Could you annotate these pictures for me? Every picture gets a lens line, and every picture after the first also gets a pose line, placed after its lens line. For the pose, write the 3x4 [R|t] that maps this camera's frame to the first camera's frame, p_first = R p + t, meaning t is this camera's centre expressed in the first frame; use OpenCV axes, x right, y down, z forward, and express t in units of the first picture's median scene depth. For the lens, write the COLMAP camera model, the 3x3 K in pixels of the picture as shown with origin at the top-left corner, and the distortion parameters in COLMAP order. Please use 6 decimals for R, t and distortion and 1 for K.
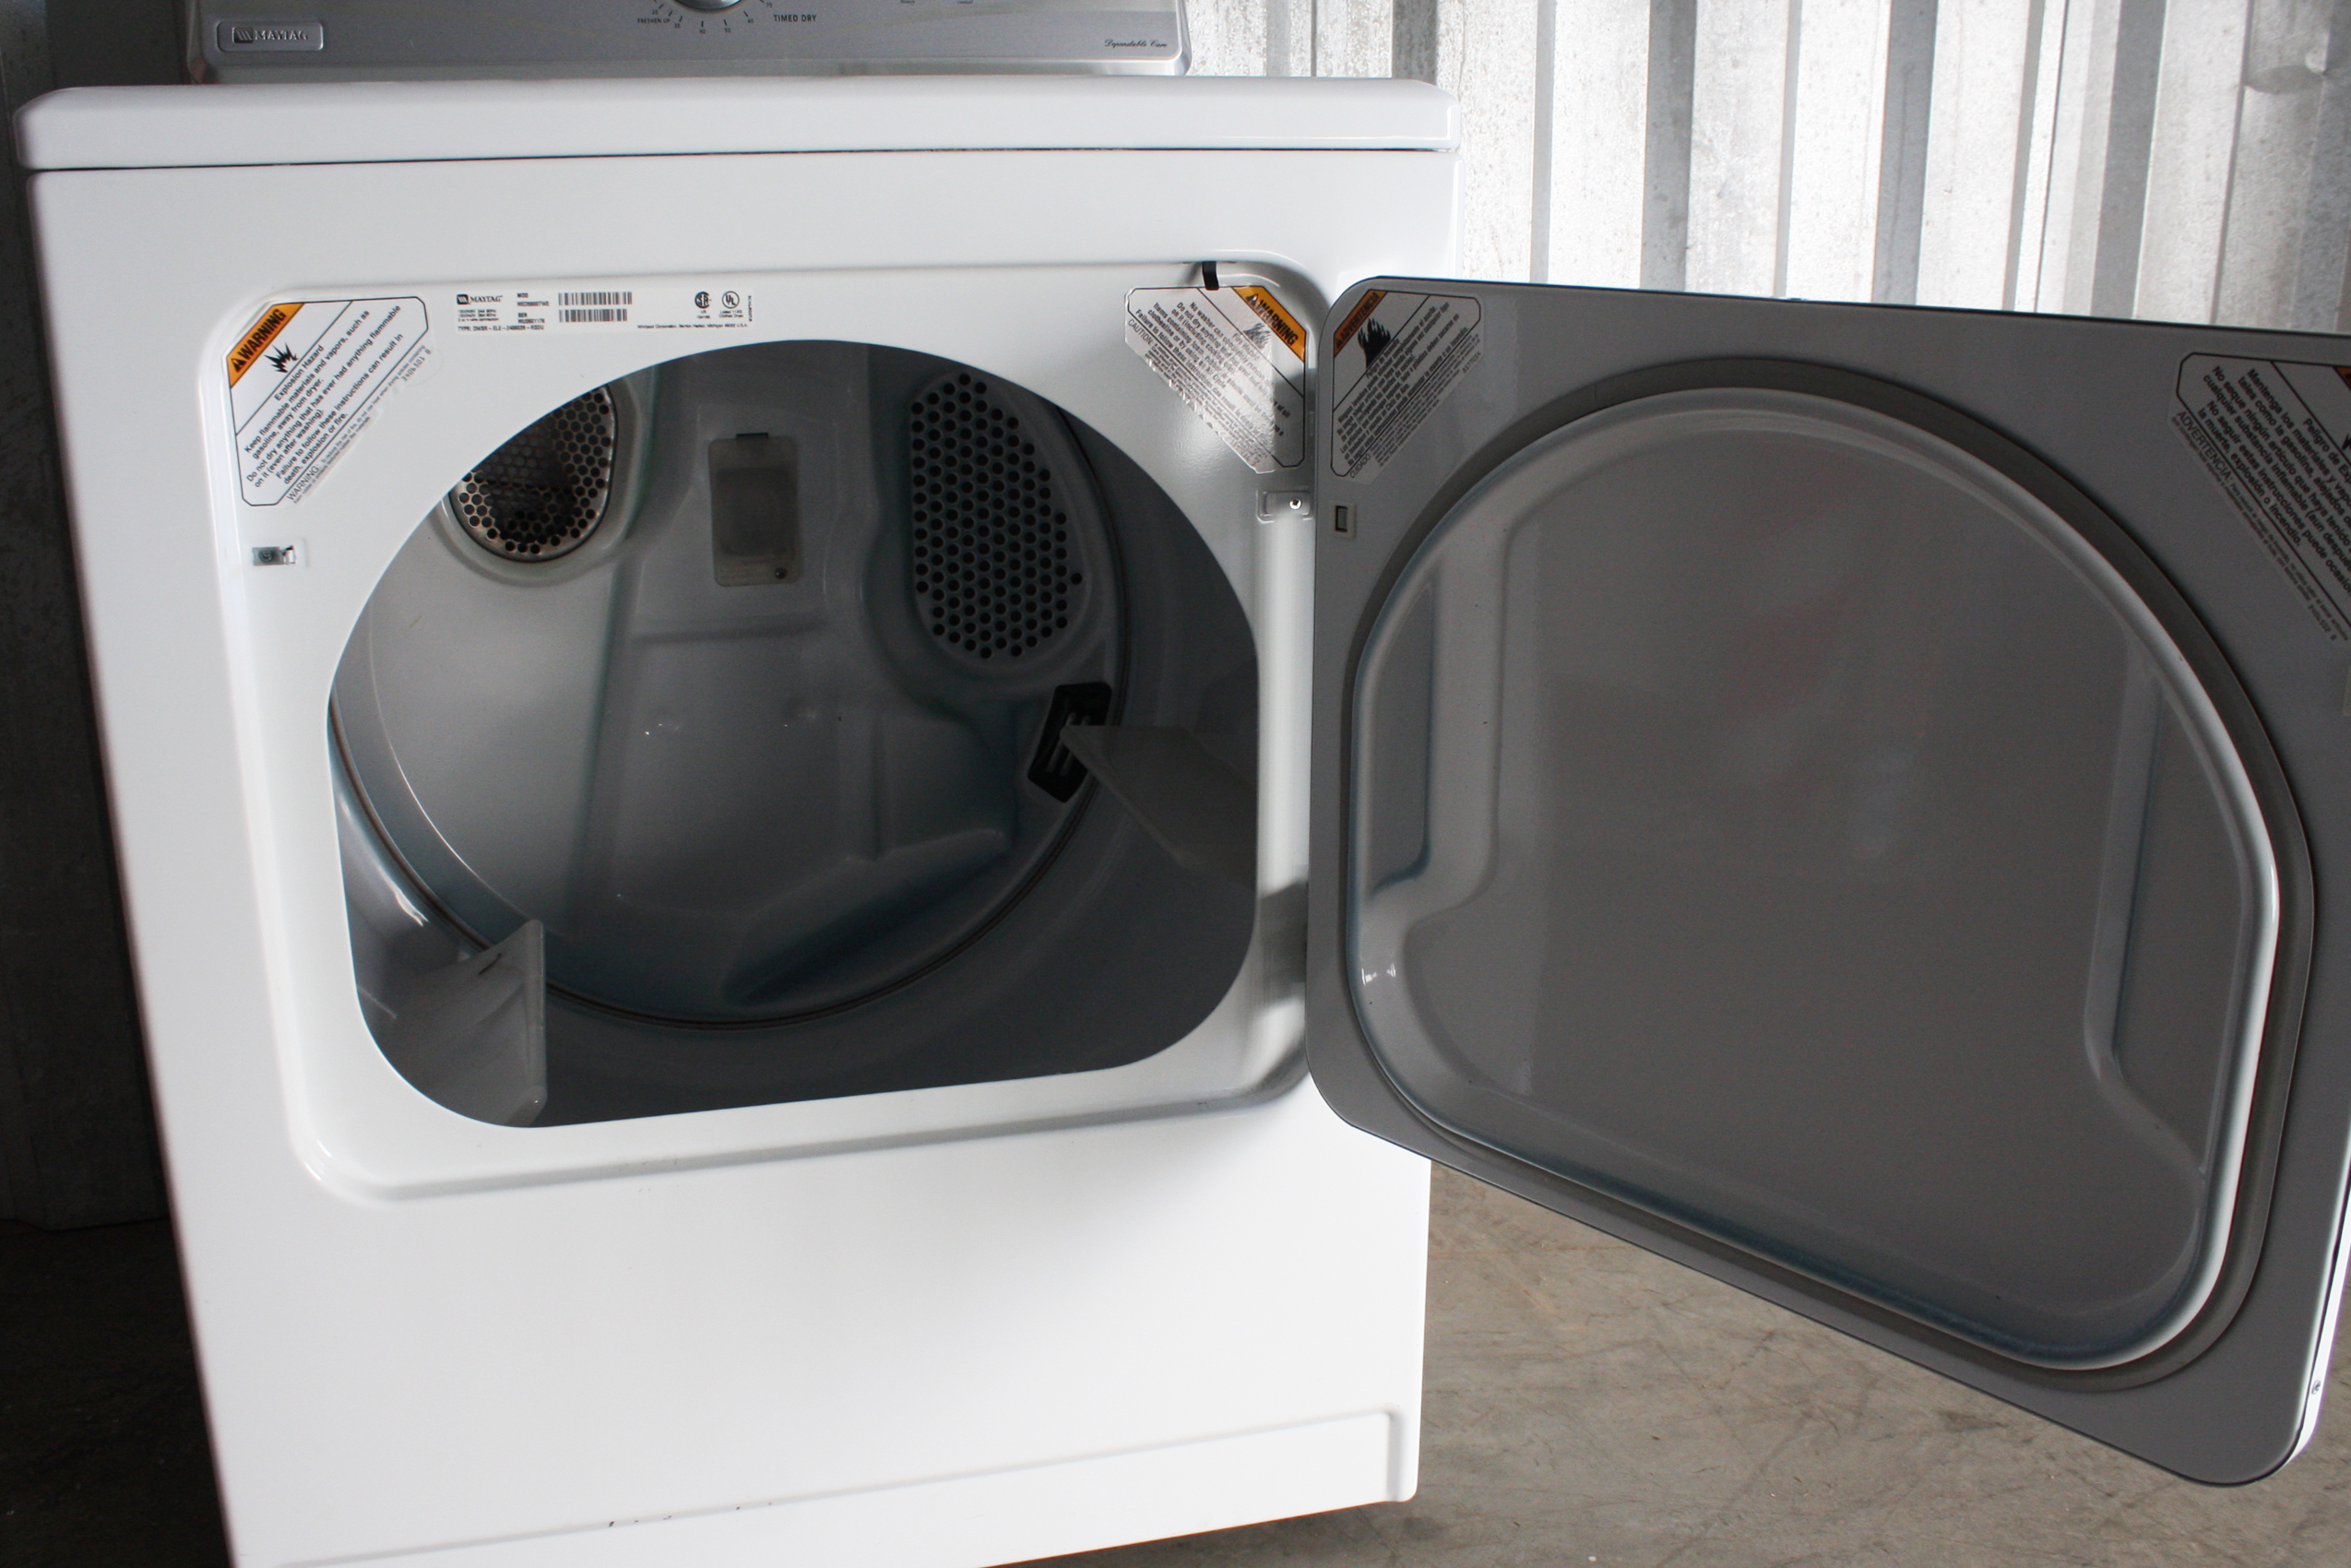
lens RADIAL K [[2231.5, 0, 1175.5], [0, 2231.5, 784.0], [0, 0, 1]] dist [-0.118182, 0.018556]
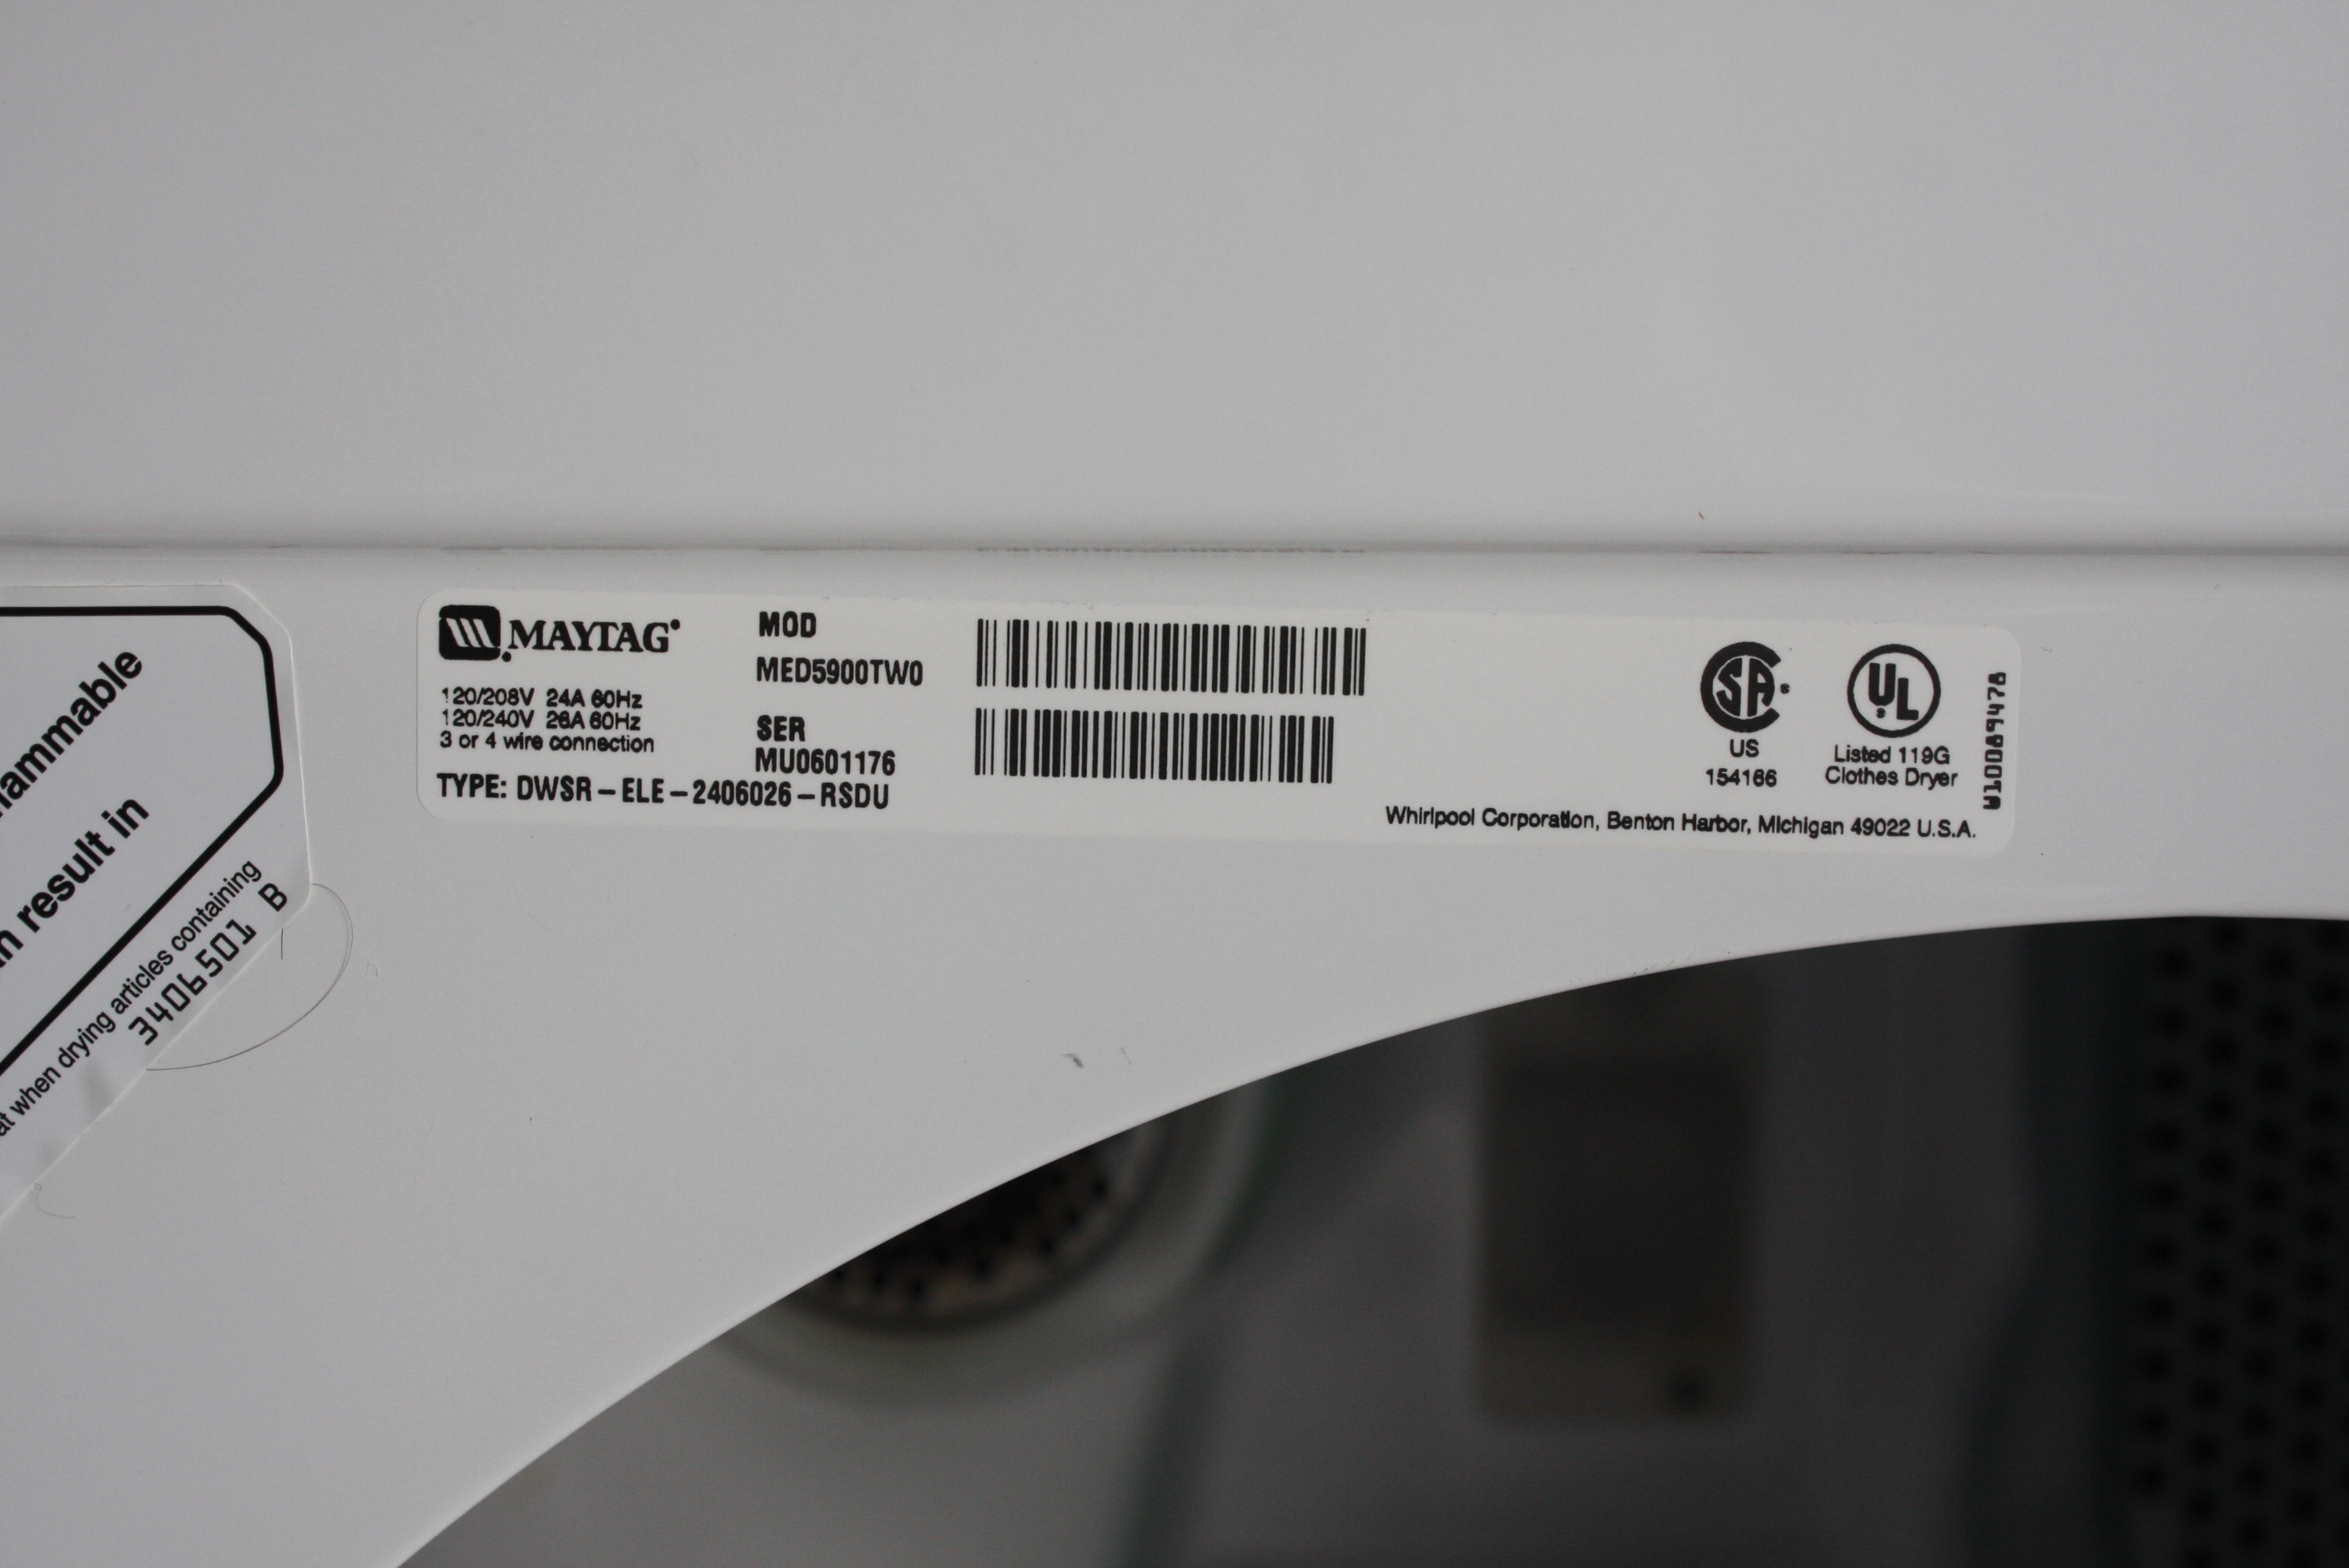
lens RADIAL K [[4138.1, 0, 1174.5], [0, 4138.1, 784.0], [0, 0, 1]] dist [0.007472, 0.030984]
pose [[0.969034, 0.048851, -0.242048, -0.178924], [-0.079479, 0.989776, -0.118432, -0.169063], [0.233788, 0.134002, 0.963009, 0.667548]]
